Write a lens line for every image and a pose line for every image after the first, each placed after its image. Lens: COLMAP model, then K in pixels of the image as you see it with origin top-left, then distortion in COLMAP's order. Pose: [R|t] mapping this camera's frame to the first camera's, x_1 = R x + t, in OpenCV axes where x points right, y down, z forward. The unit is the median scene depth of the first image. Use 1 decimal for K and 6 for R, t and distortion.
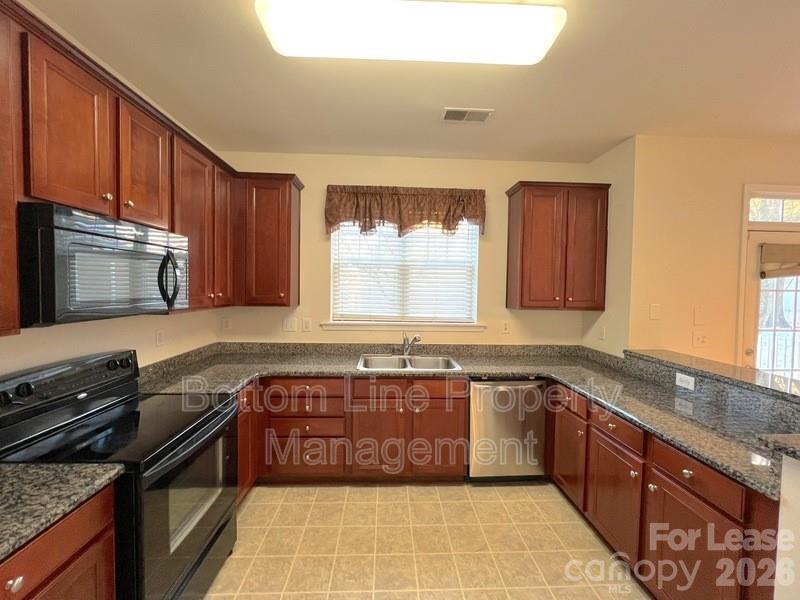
lens RADIAL K [[331.1, 0, 400.0], [0, 331.1, 300.0], [0, 0, 1]] dist [-0.000418, -0.000077]
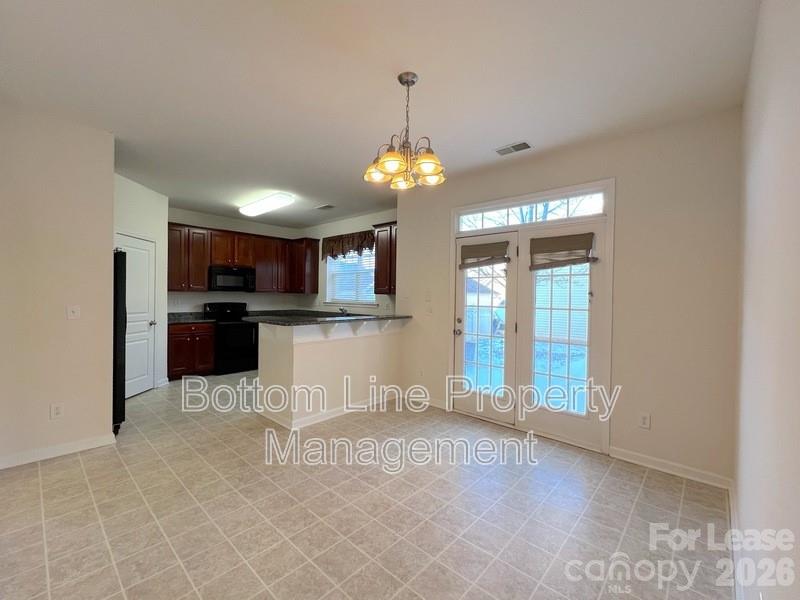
lens RADIAL K [[331.1, 0, 400.0], [0, 331.1, 300.0], [0, 0, 1]] dist [-0.000418, -0.000077]
pose [[0.720886, 0.002880, -0.693048, 1.571955], [-0.028008, 0.999296, -0.024980, 0.094001], [0.692487, 0.037419, 0.720459, -0.198910]]
